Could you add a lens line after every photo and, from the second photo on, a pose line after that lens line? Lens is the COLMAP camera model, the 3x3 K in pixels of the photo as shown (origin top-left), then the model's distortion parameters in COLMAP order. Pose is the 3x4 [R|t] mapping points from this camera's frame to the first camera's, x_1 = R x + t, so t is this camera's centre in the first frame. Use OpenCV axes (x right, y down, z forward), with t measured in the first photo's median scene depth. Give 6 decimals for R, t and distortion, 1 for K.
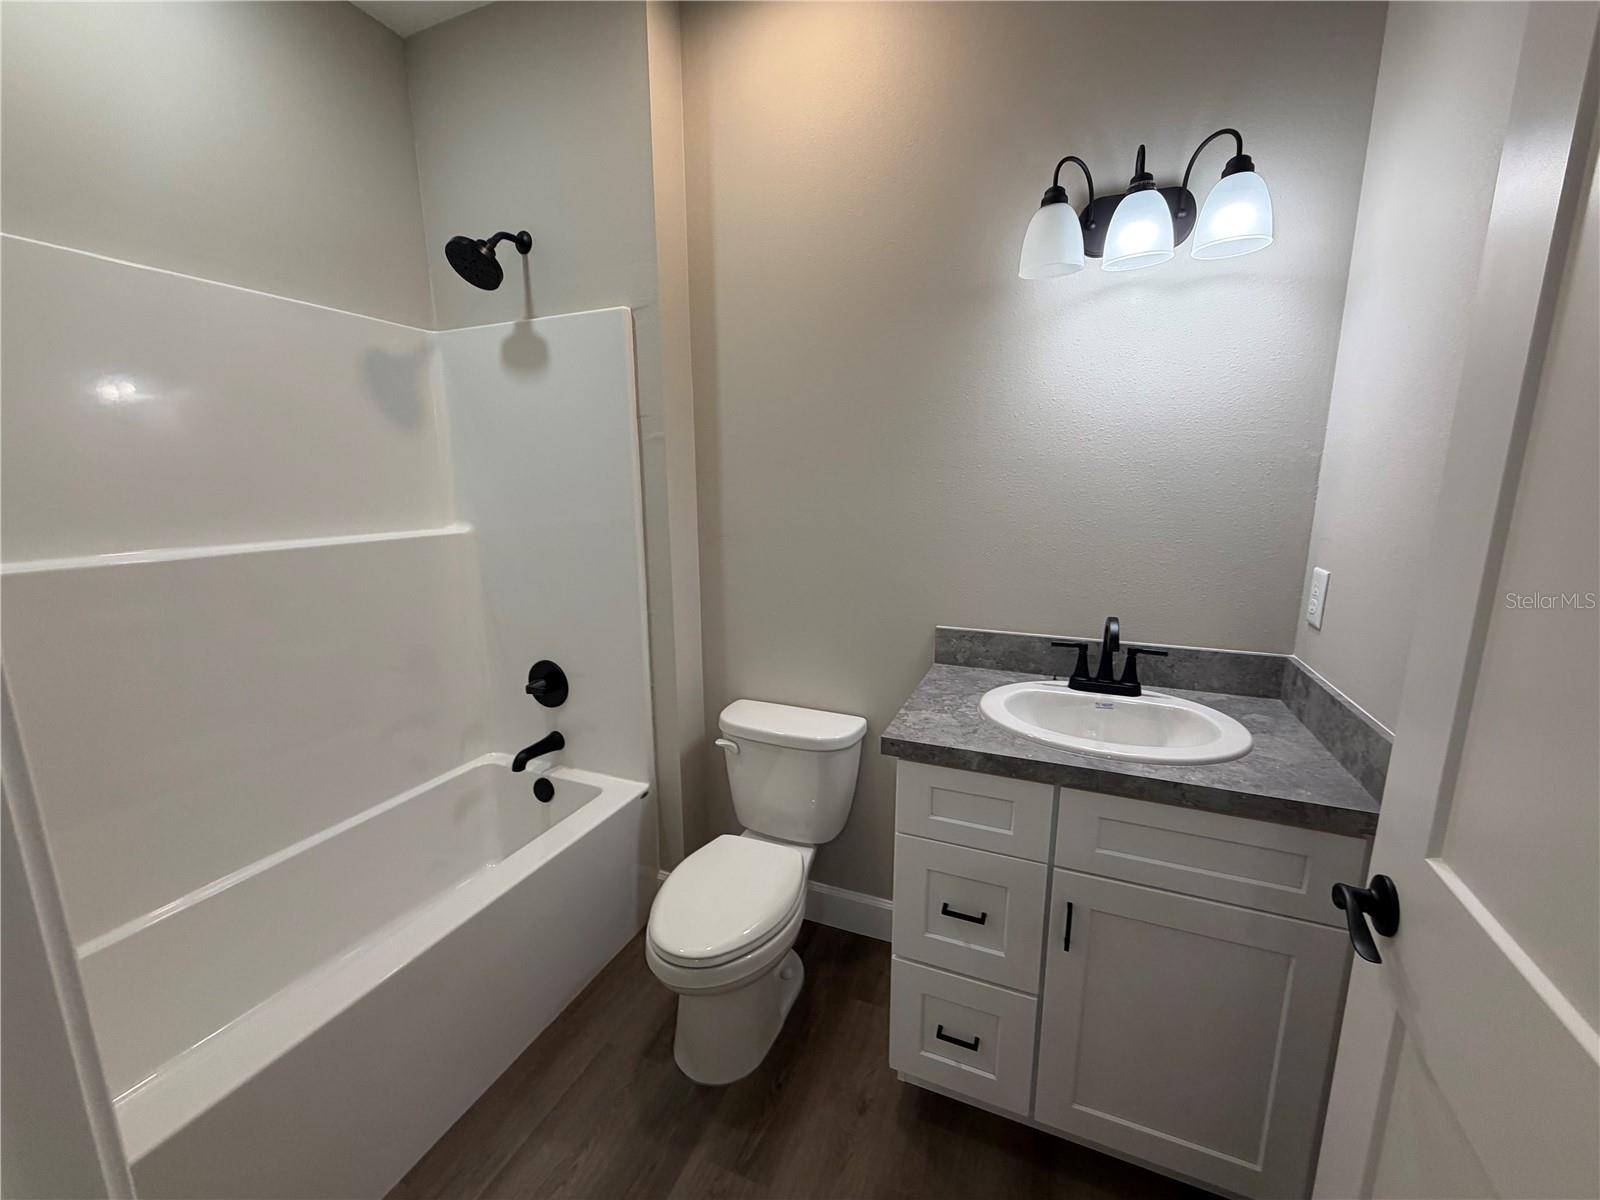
lens RADIAL K [[636.6, 0, 794.4], [0, 636.6, 599.3], [0, 0, 1]] dist [0.000712, 0.000352]
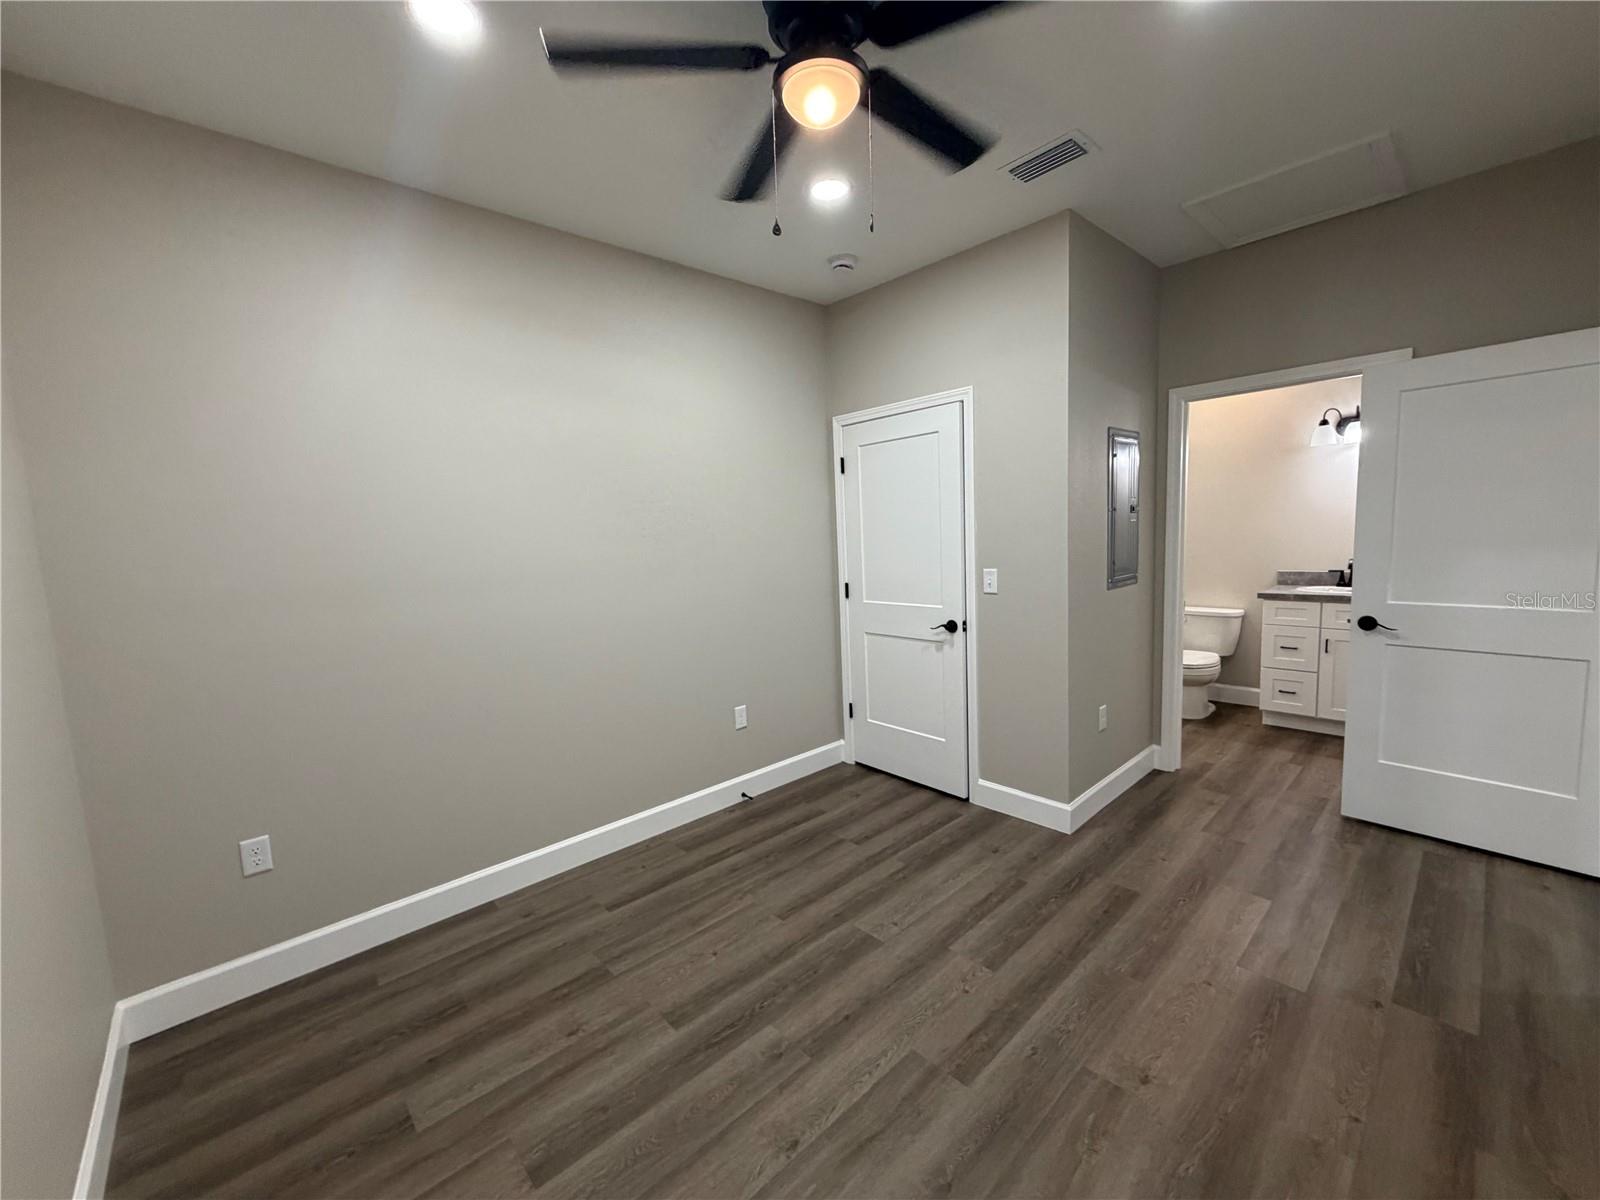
lens RADIAL K [[636.6, 0, 794.4], [0, 636.6, 599.3], [0, 0, 1]] dist [0.000712, 0.000352]
pose [[0.907075, 0.013061, -0.420767, -0.605828], [-0.043215, 0.997127, -0.062211, 0.523270], [0.418745, 0.074614, 0.905033, -2.785808]]
